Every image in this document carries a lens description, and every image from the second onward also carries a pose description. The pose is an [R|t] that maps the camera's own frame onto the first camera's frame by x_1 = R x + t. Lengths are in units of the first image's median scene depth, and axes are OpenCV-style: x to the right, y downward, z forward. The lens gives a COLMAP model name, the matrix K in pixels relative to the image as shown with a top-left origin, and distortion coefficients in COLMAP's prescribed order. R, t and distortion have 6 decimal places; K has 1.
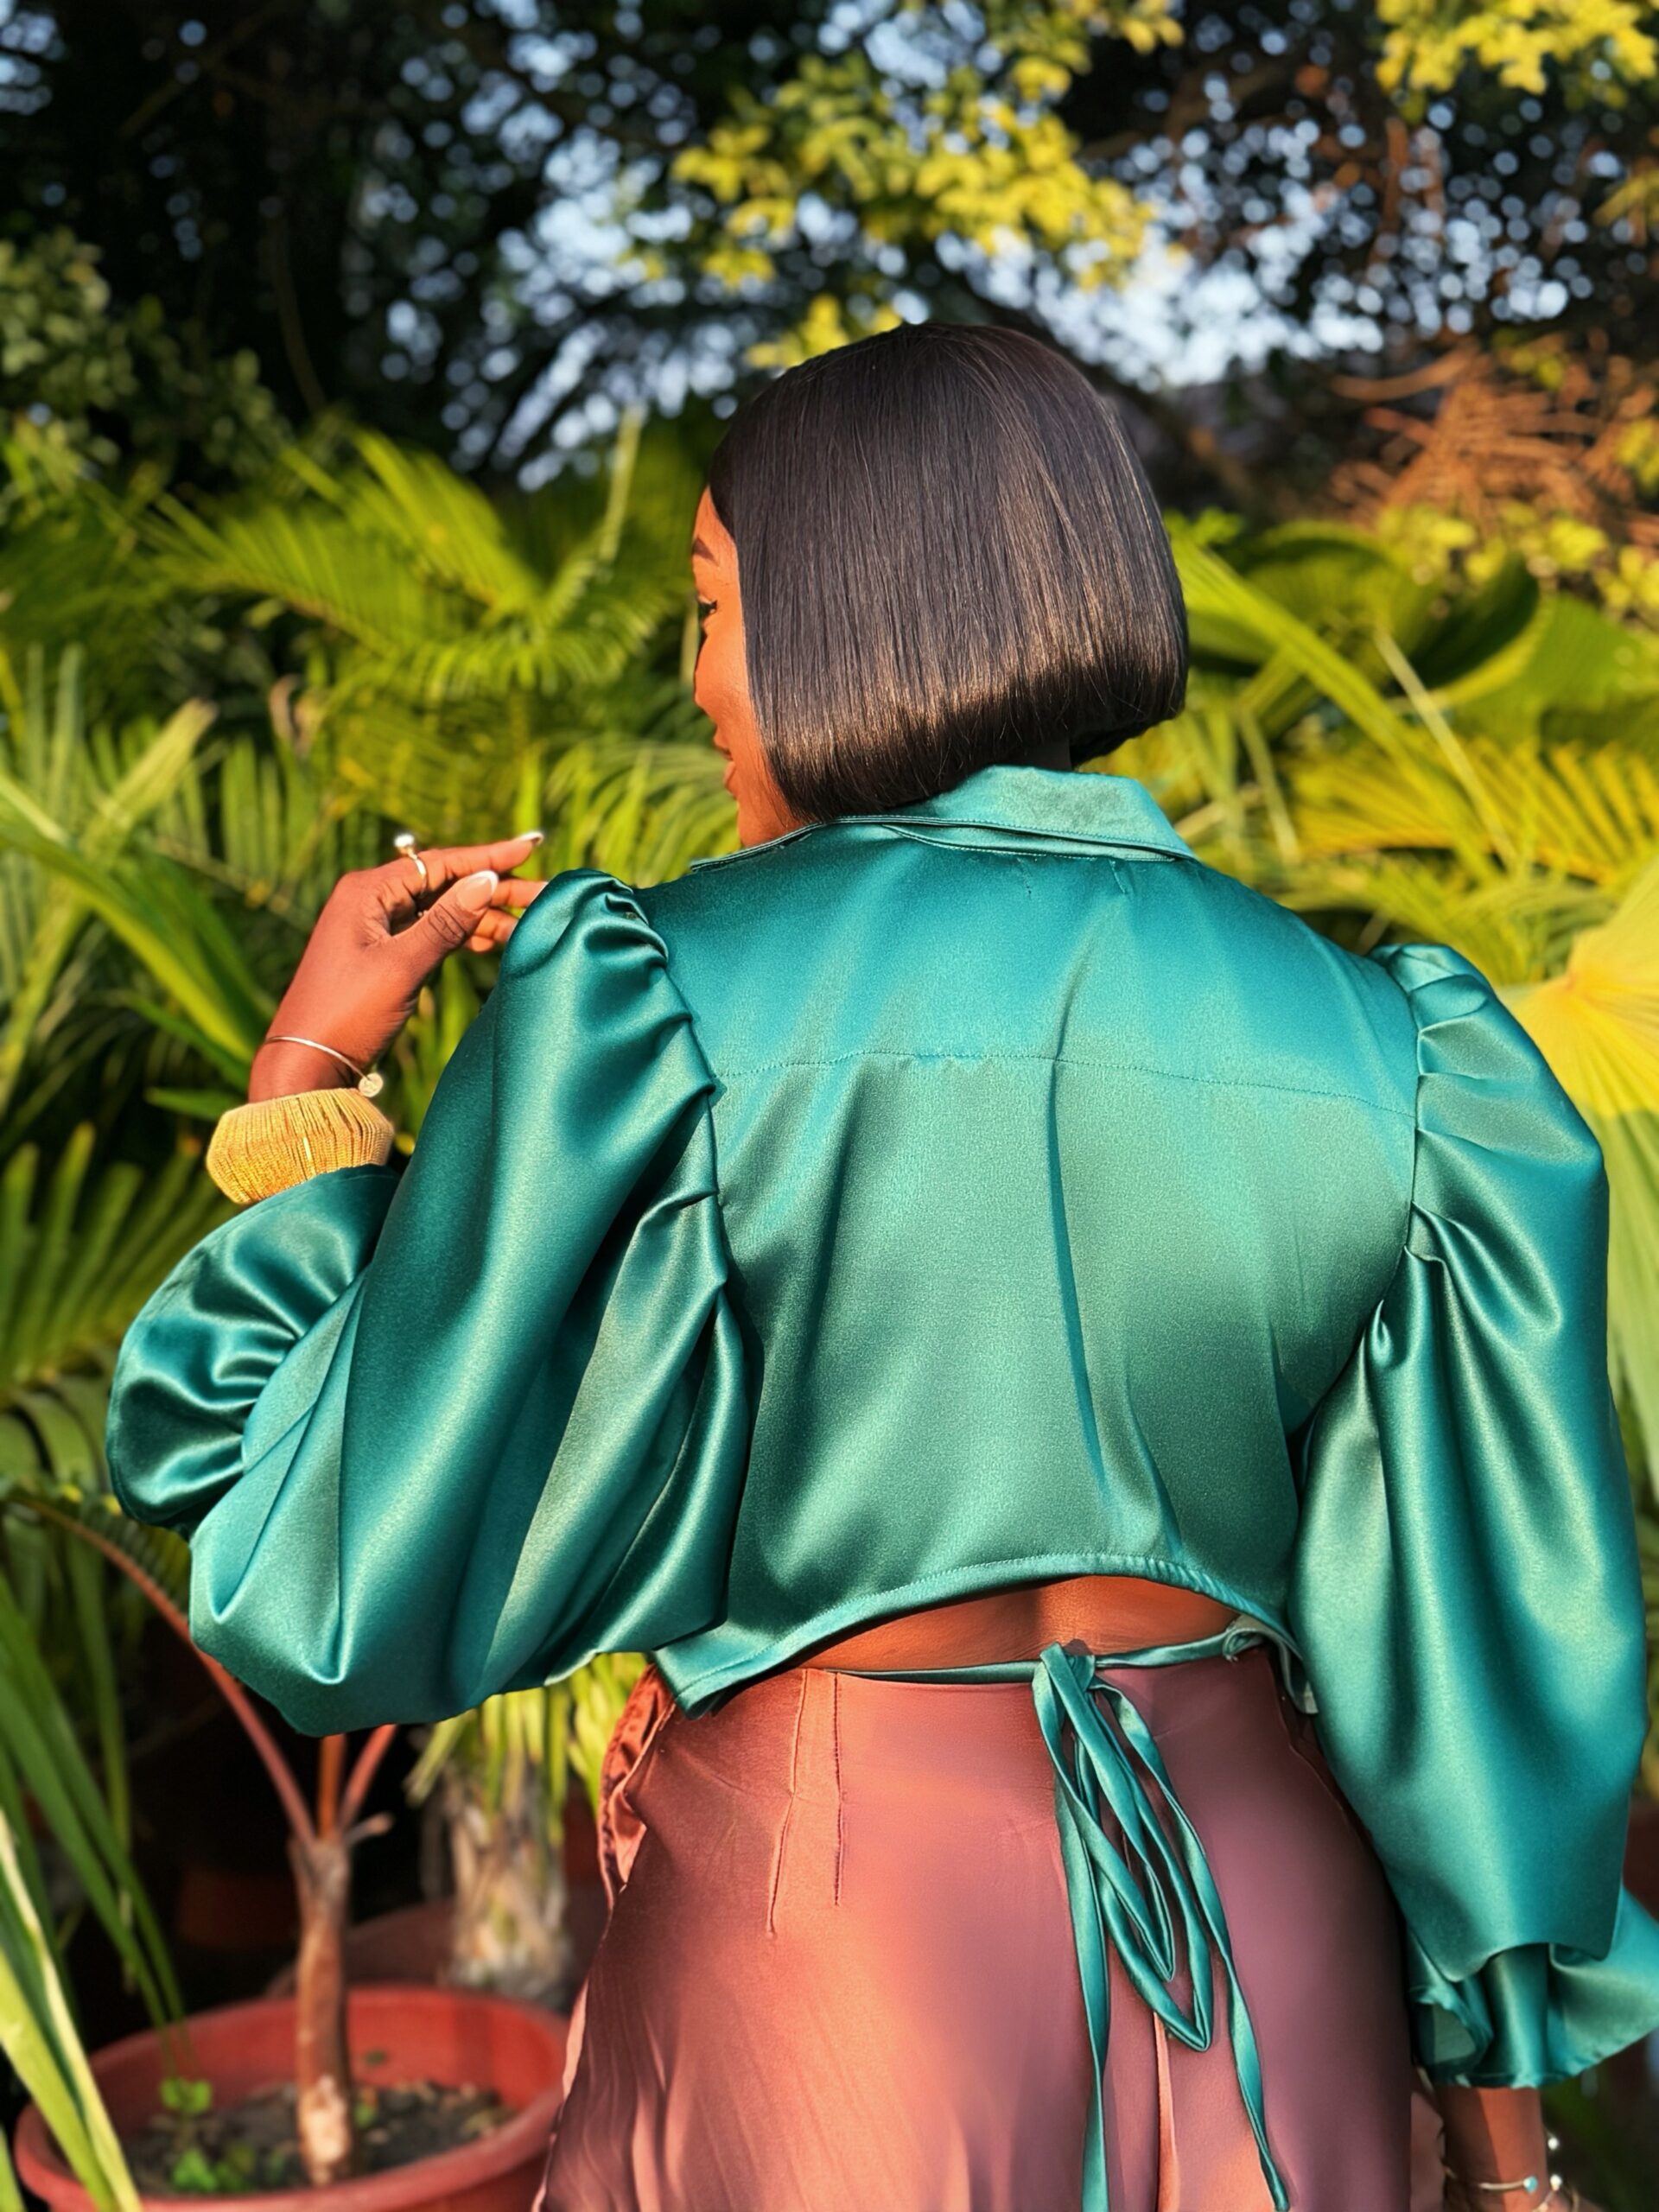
lens RADIAL K [[2834.1, 0, 829.5], [0, 2834.1, 1106.0], [0, 0, 1]] dist [0.158584, 0.000931]
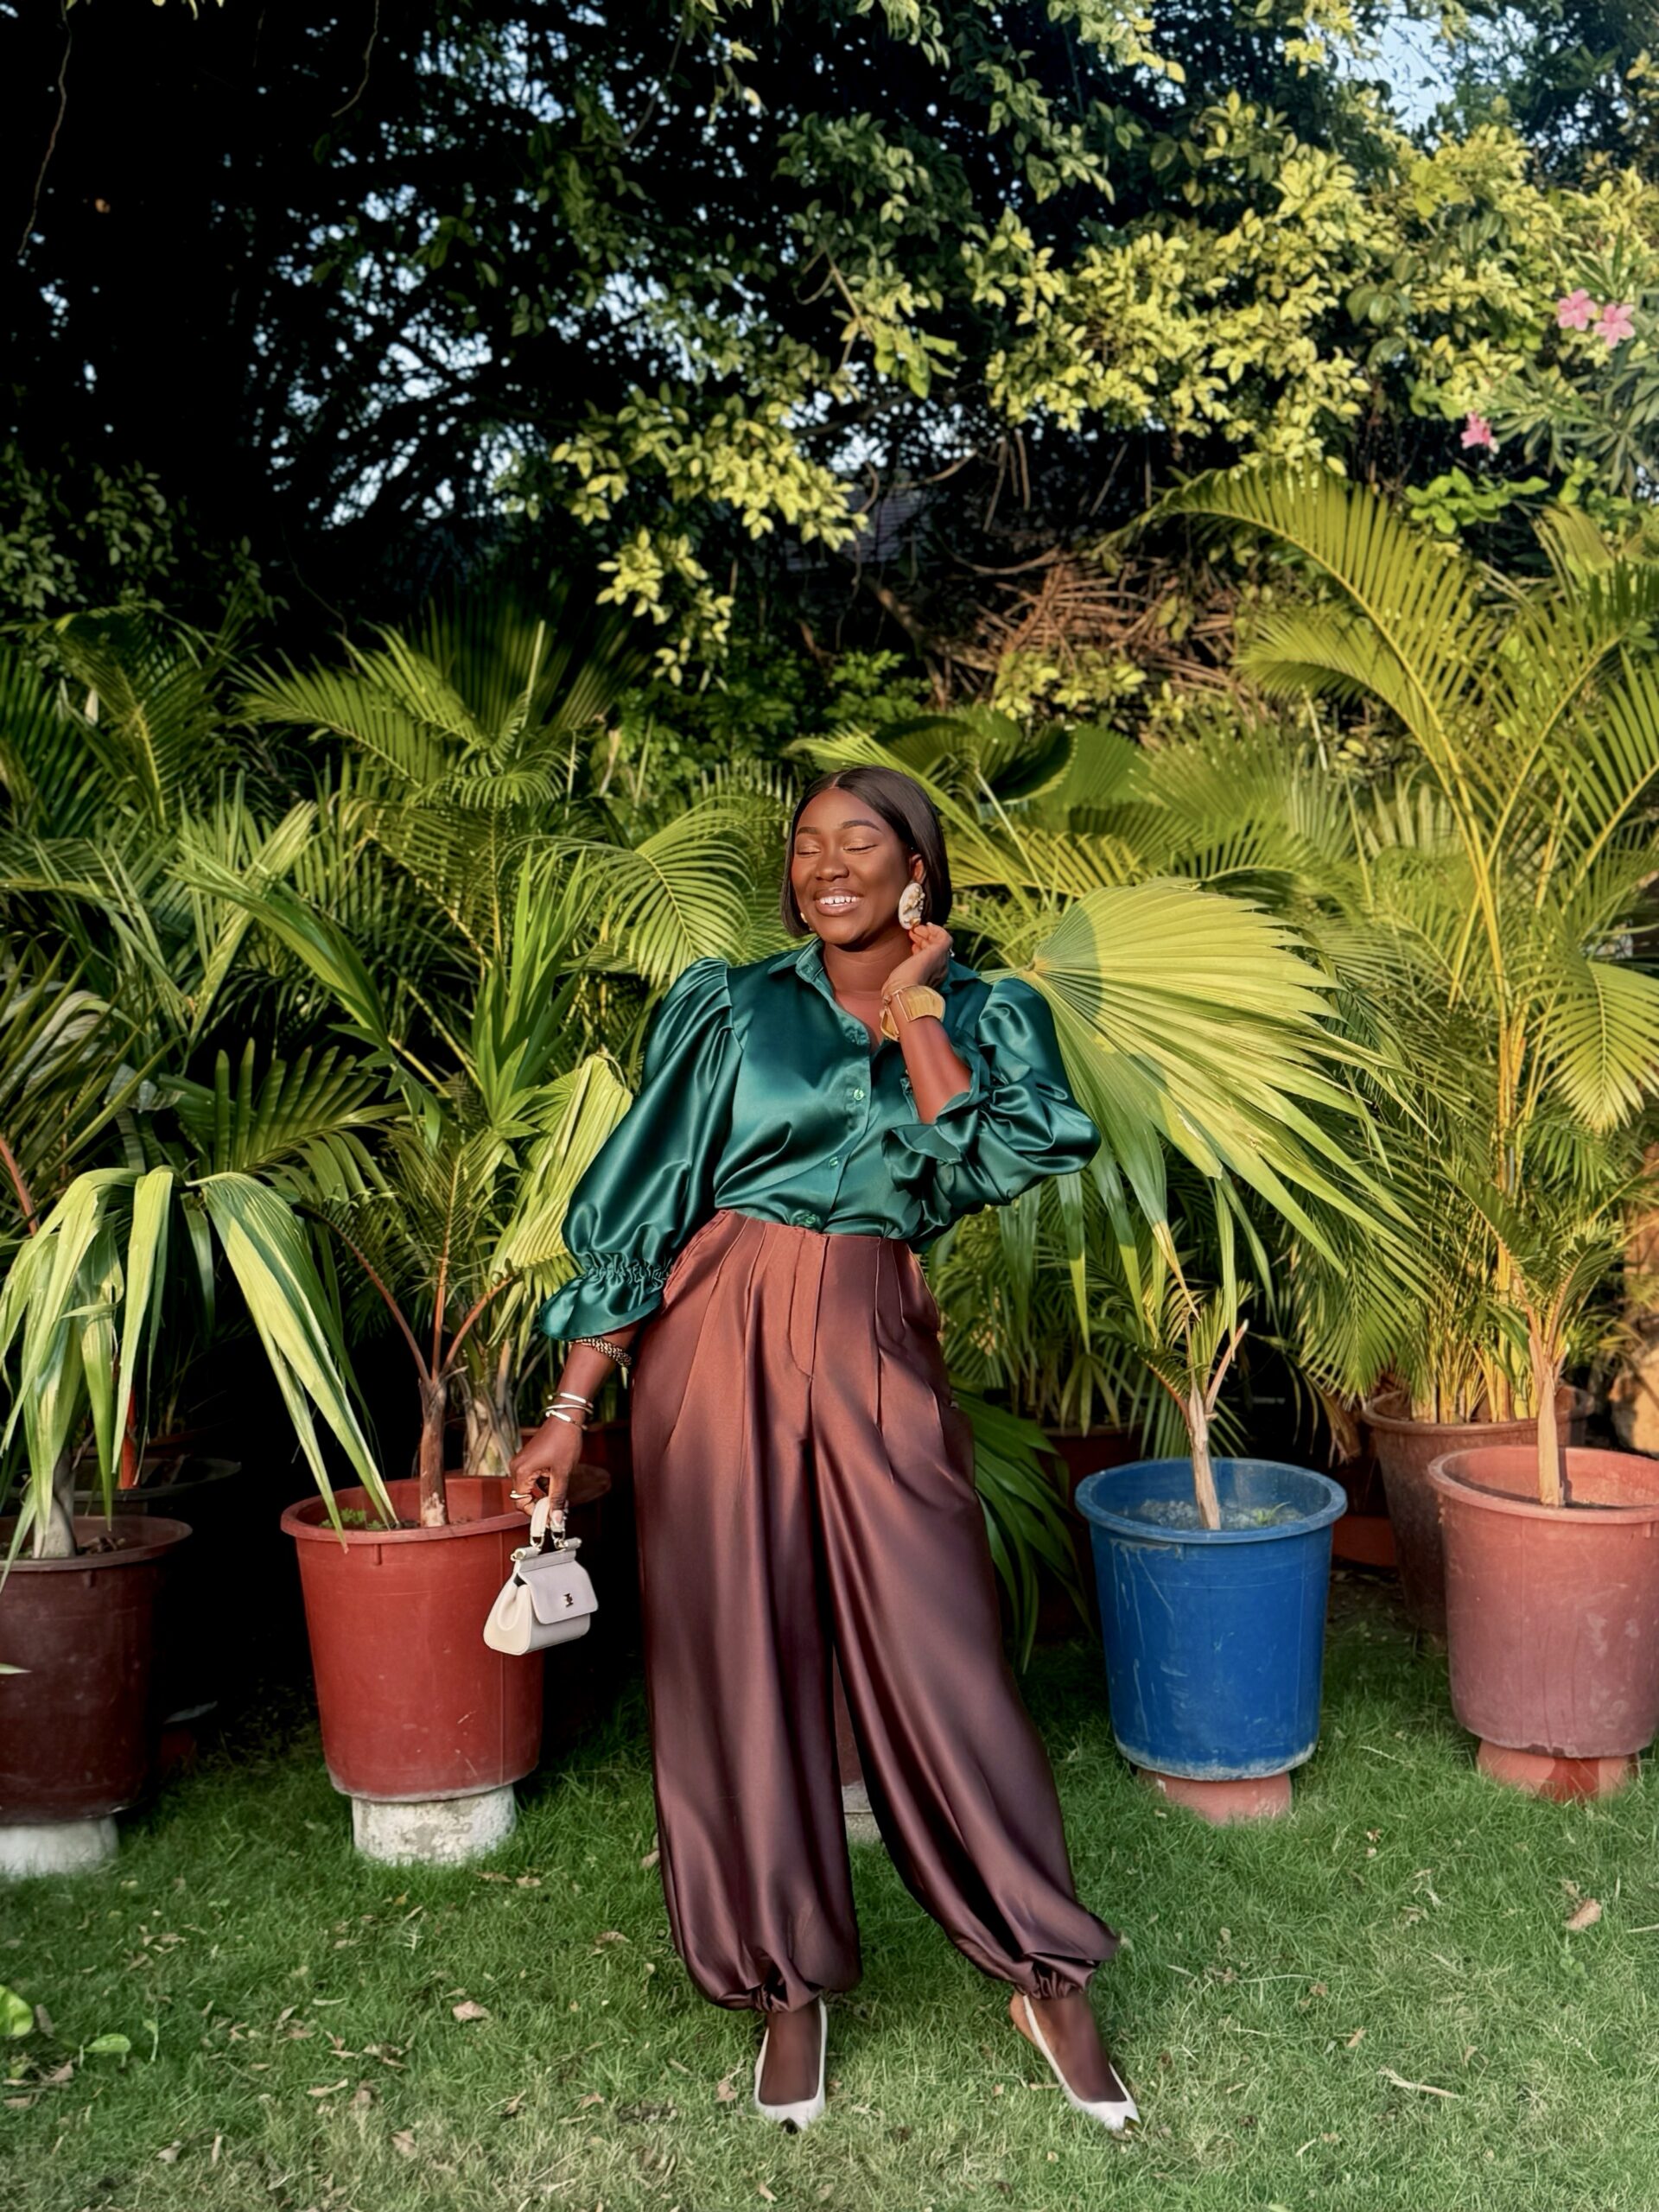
lens RADIAL K [[2834.1, 0, 829.5], [0, 2834.1, 1106.0], [0, 0, 1]] dist [0.158584, 0.000931]
pose [[0.994159, 0.010259, 0.107439, -0.069381], [-0.010664, 0.999938, 0.003198, 0.031808], [-0.107399, -0.004325, 0.994207, -0.611938]]
